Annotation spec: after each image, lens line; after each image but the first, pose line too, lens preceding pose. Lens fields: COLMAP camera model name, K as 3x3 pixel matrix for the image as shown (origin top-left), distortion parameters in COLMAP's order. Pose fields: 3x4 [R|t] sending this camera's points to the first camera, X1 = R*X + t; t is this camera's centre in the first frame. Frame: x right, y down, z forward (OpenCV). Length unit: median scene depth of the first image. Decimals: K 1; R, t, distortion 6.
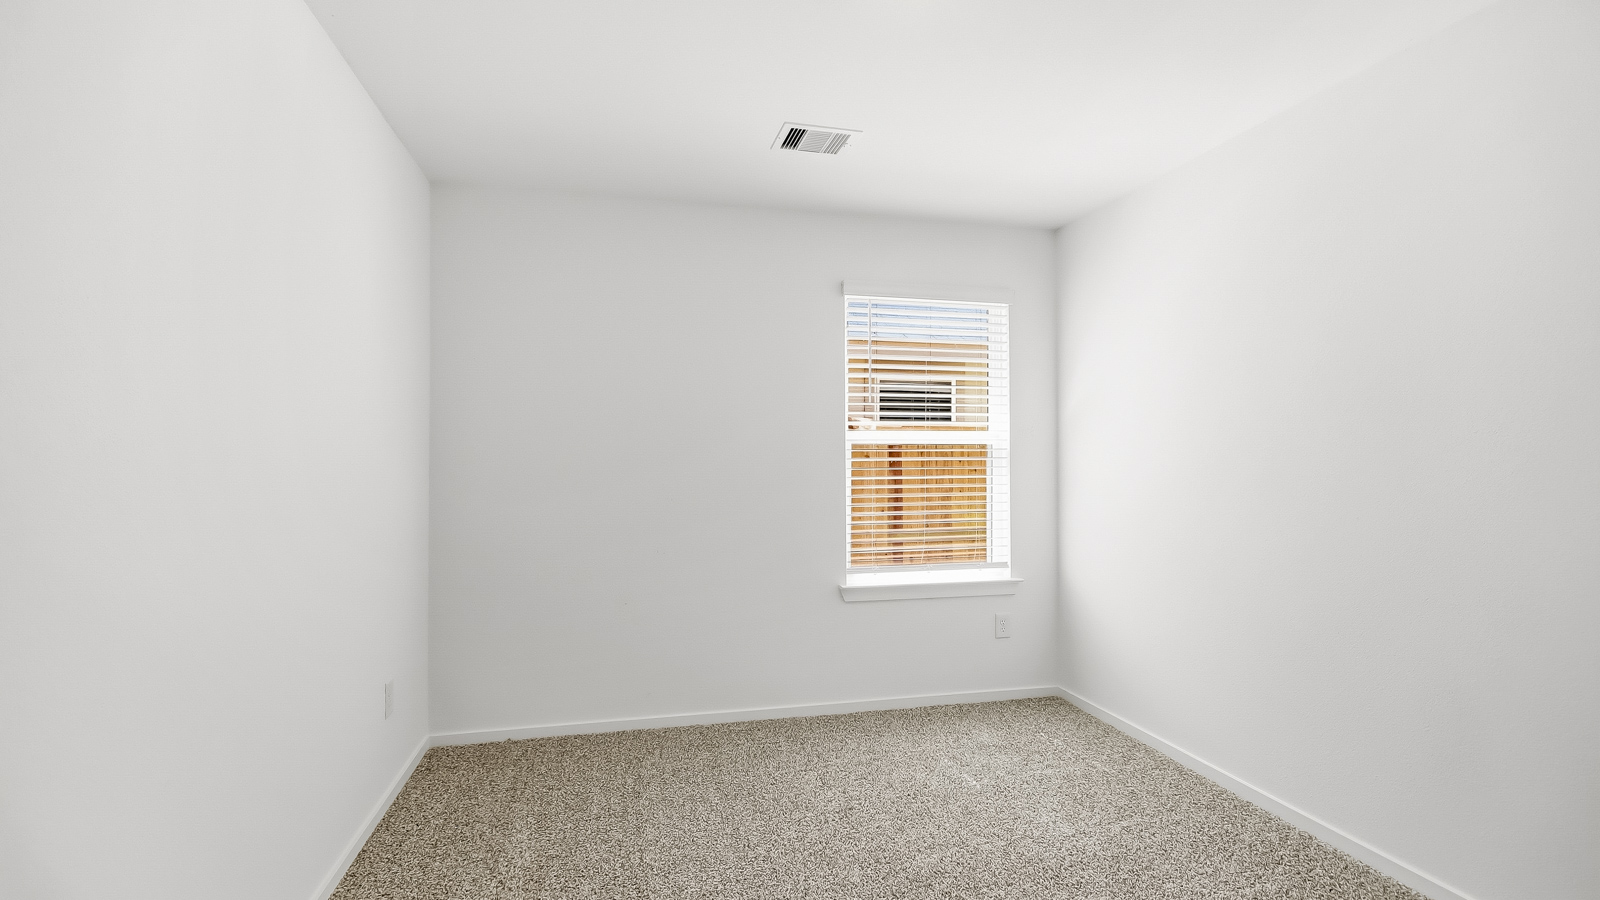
lens RADIAL K [[761.7, 0, 797.1], [0, 761.7, 466.4], [0, 0, 1]] dist [0.017501, 0.000304]
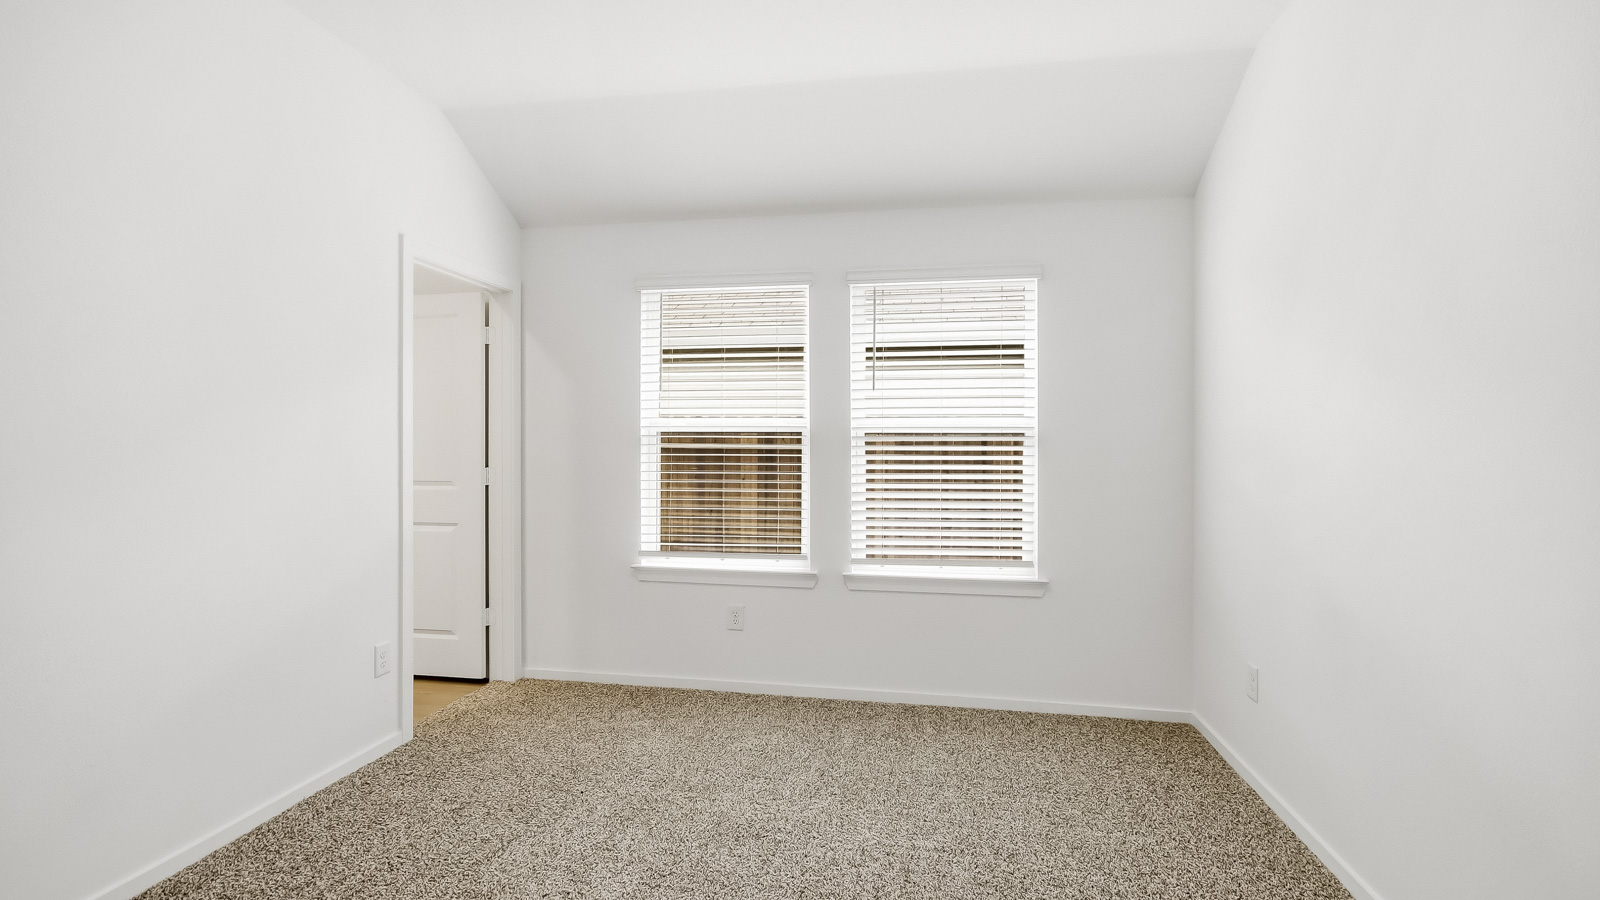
lens RADIAL K [[735.2, 0, 811.7], [0, 735.2, 449.1], [0, 0, 1]] dist [0.002251, 0.000102]
pose [[0.917387, 0.010166, -0.397866, 0.572383], [-0.011683, 0.999931, -0.001388, -0.005080], [0.397824, 0.005921, 0.917443, 0.138804]]
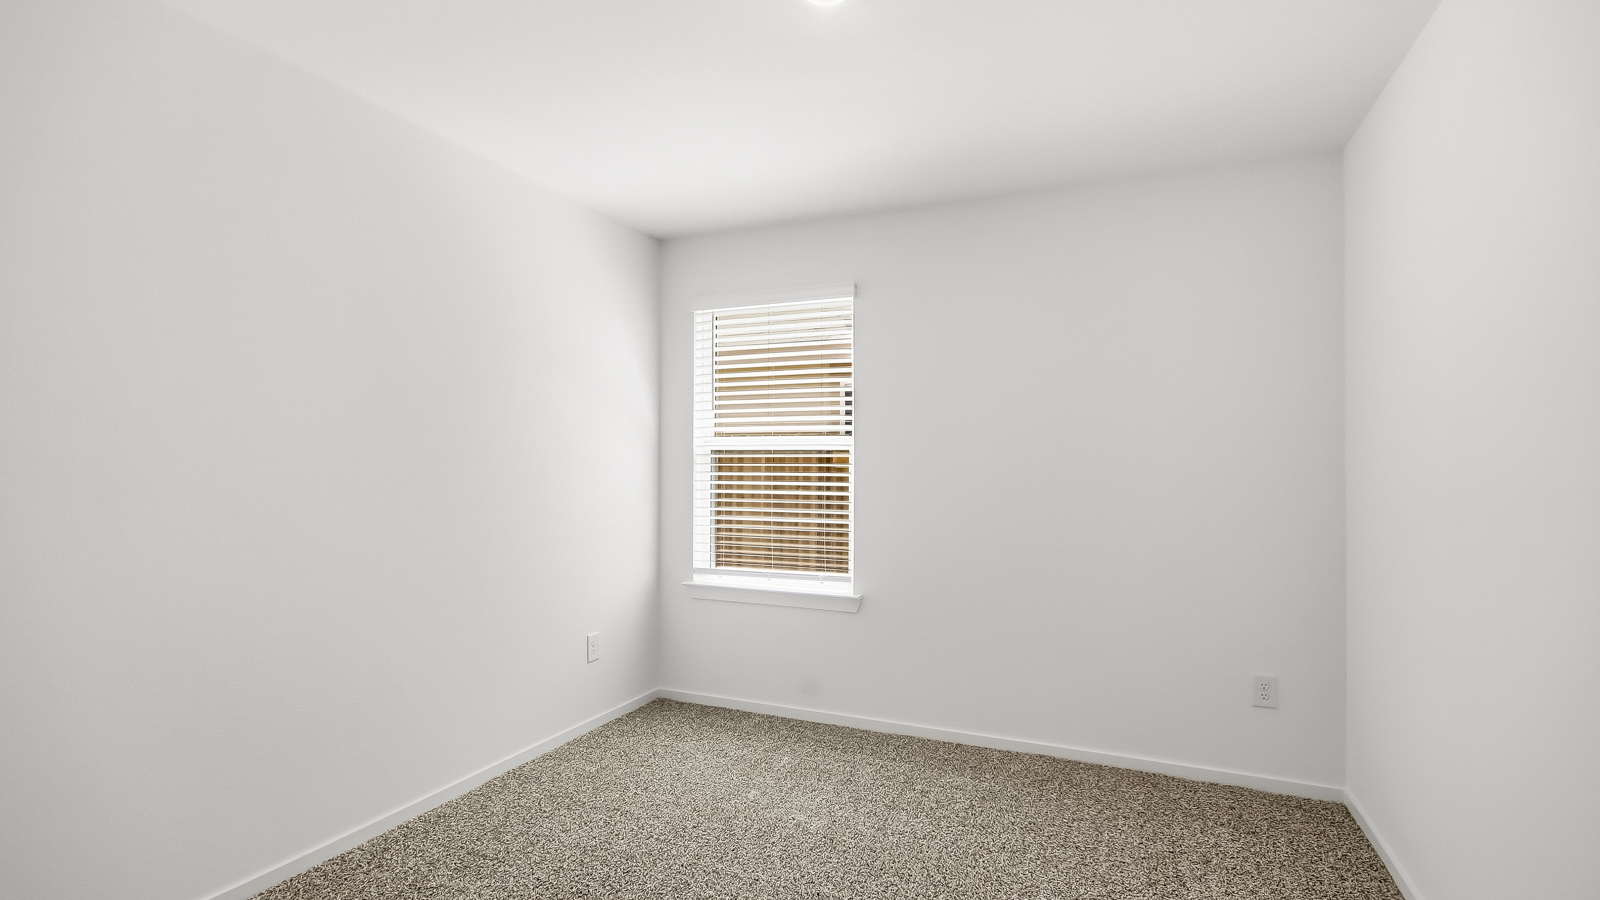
lens RADIAL K [[796.2, 0, 795.6], [0, 796.2, 451.8], [0, 0, 1]] dist [0.018538, 0.000075]
pose [[0.793976, -0.002627, -0.607943, 0.716316], [-0.011846, 0.999734, -0.019791, -0.005484], [0.607833, 0.022915, 0.793734, 0.173851]]
